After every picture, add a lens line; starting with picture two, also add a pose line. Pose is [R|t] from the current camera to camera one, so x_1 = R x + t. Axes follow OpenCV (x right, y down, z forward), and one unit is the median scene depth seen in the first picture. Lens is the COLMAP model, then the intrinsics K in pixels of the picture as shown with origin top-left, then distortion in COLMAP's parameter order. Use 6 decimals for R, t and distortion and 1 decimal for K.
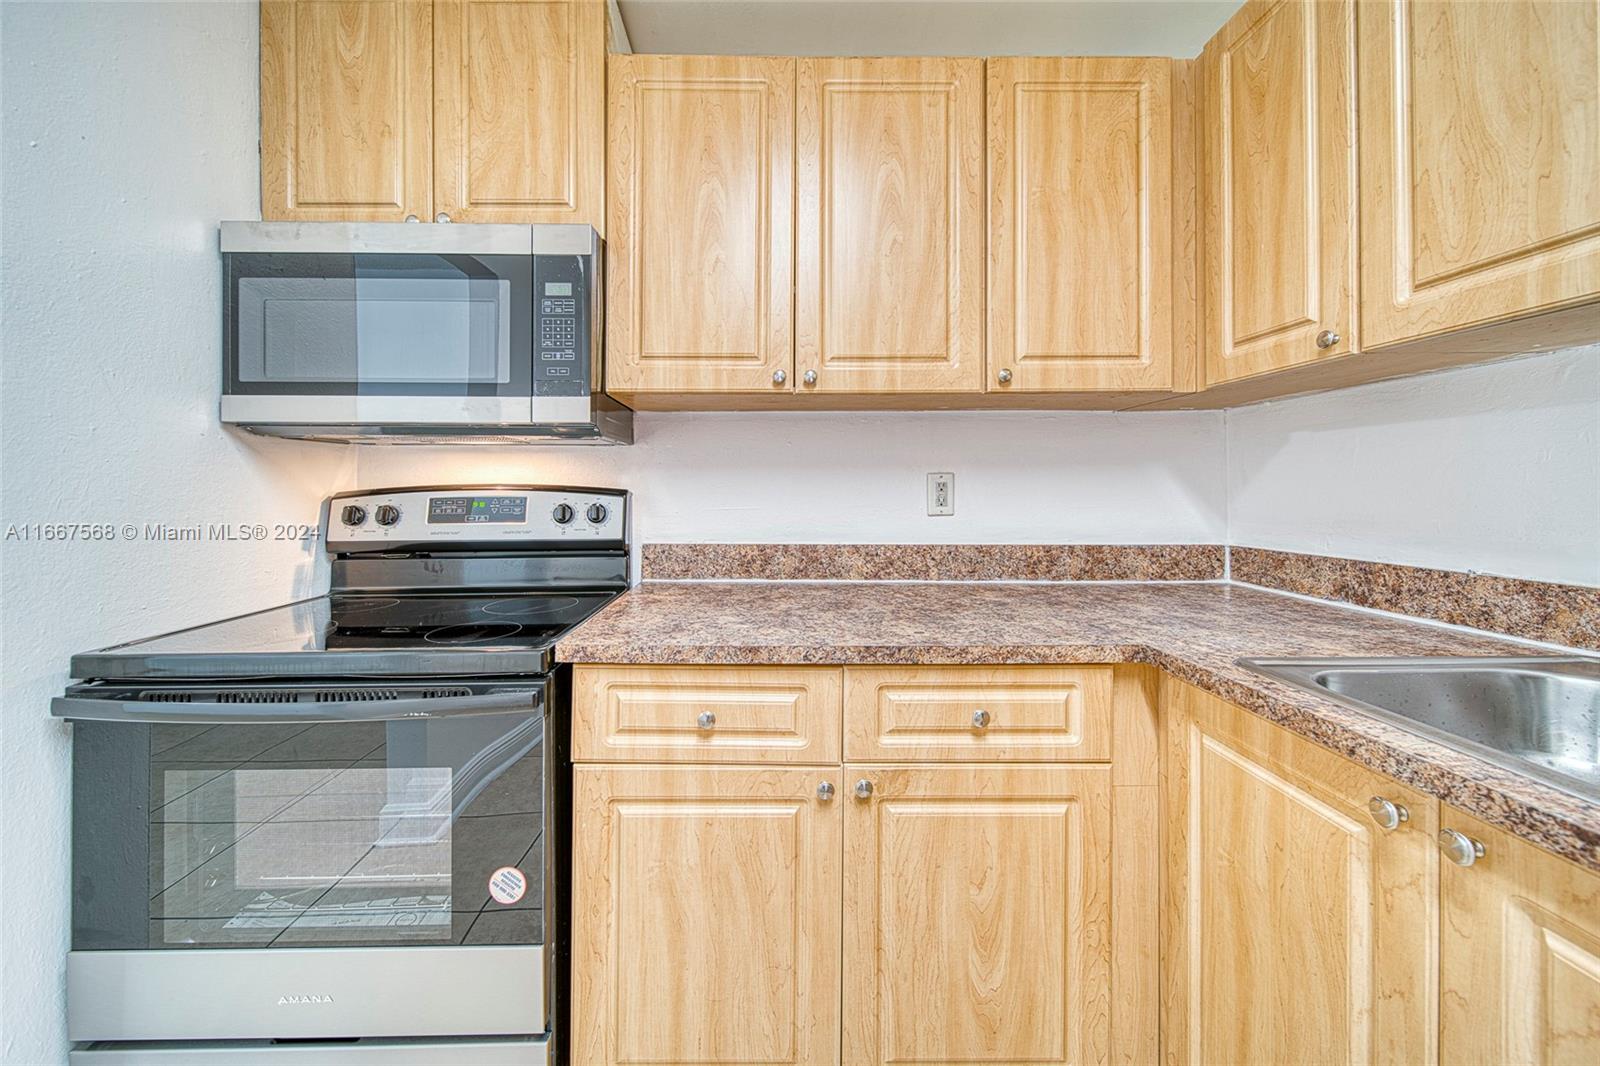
lens RADIAL K [[588.1, 0, 780.6], [0, 588.1, 491.3], [0, 0, 1]] dist [0.000123, -0.000287]
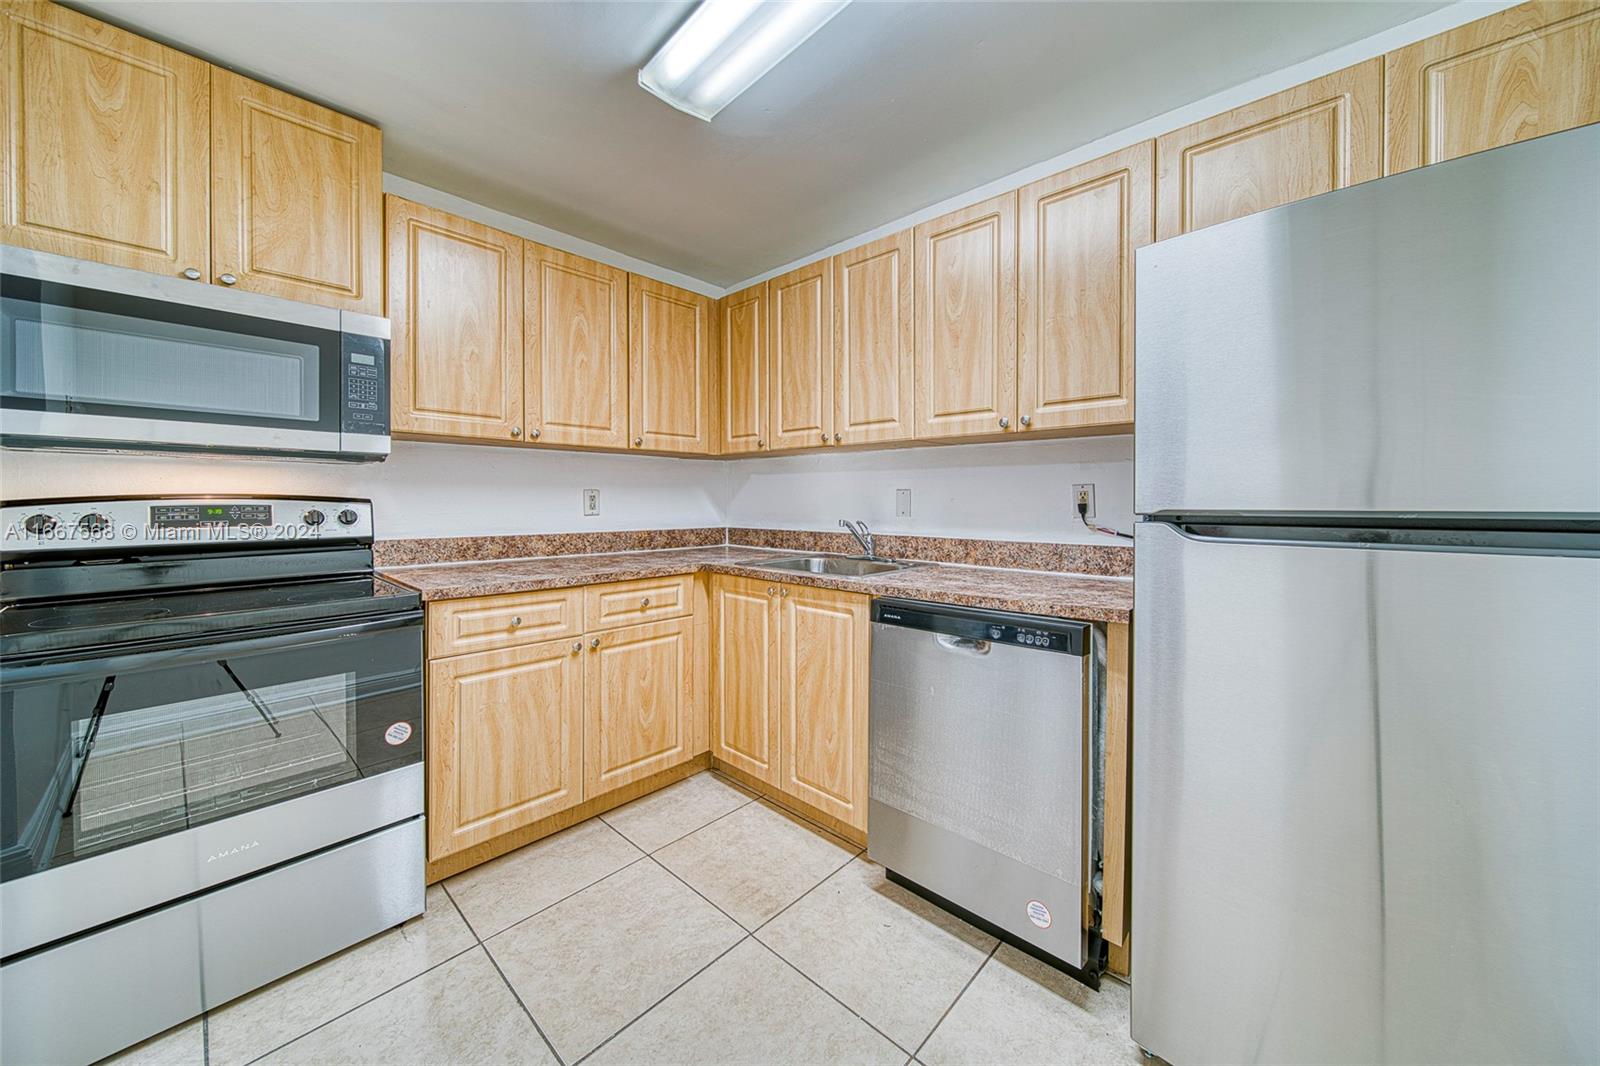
lens RADIAL K [[568.7, 0, 801.9], [0, 568.7, 503.6], [0, 0, 1]] dist [-0.000199, -0.000144]
pose [[0.693407, -0.001831, 0.720544, -0.616694], [-0.000777, 0.999994, 0.003289, 0.002910], [-0.720546, -0.002841, 0.693401, -0.711546]]
